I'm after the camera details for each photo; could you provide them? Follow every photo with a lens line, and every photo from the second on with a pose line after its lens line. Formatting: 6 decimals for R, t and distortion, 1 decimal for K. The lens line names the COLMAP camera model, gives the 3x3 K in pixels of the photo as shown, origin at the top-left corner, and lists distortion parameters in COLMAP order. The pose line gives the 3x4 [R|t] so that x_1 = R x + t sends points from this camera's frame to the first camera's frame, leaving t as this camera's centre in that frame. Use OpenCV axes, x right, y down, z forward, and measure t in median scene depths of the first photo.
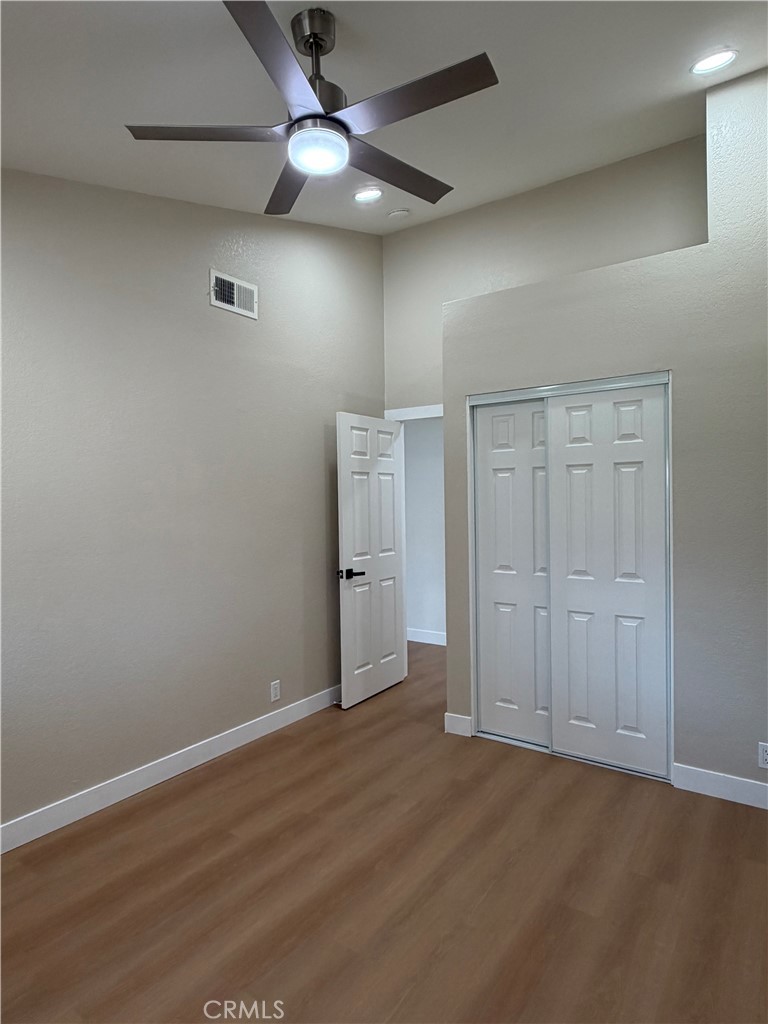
lens RADIAL K [[596.2, 0, 383.1], [0, 596.2, 511.6], [0, 0, 1]] dist [0.004085, 0.000302]
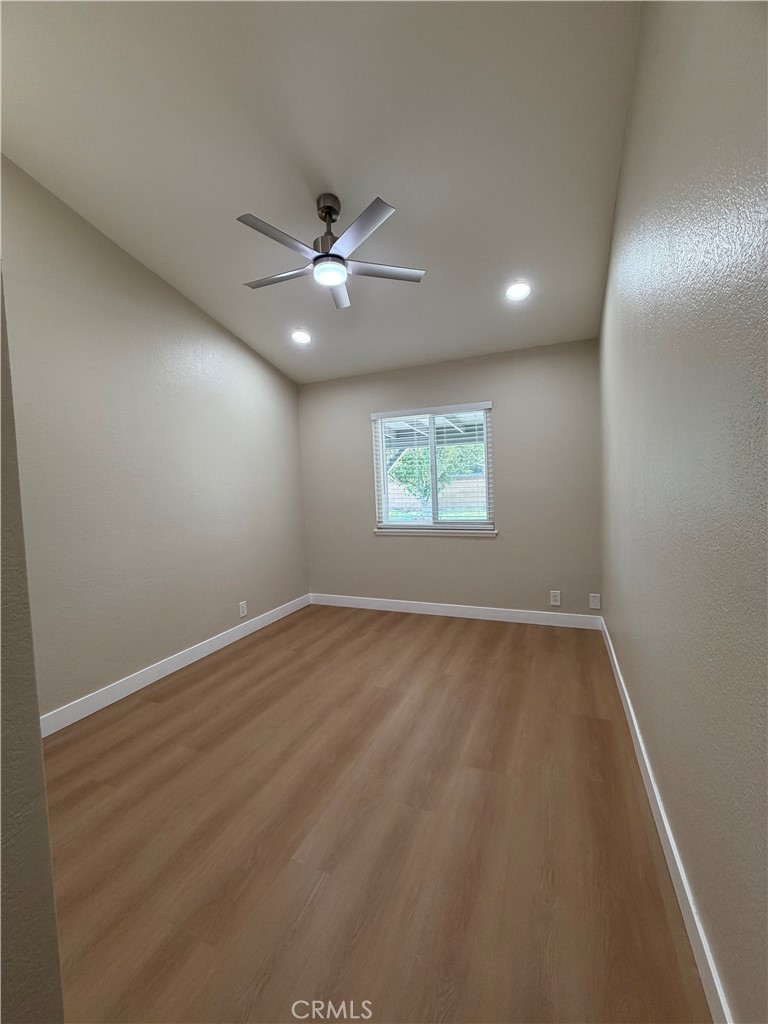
lens RADIAL K [[408.8, 0, 384.6], [0, 408.8, 515.7], [0, 0, 1]] dist [0.000369, 0.000083]
pose [[-0.979908, 0.065196, -0.188494, 0.014027], [0.048568, 0.994617, 0.091528, 0.027503], [0.193446, 0.080534, -0.977800, 1.806977]]
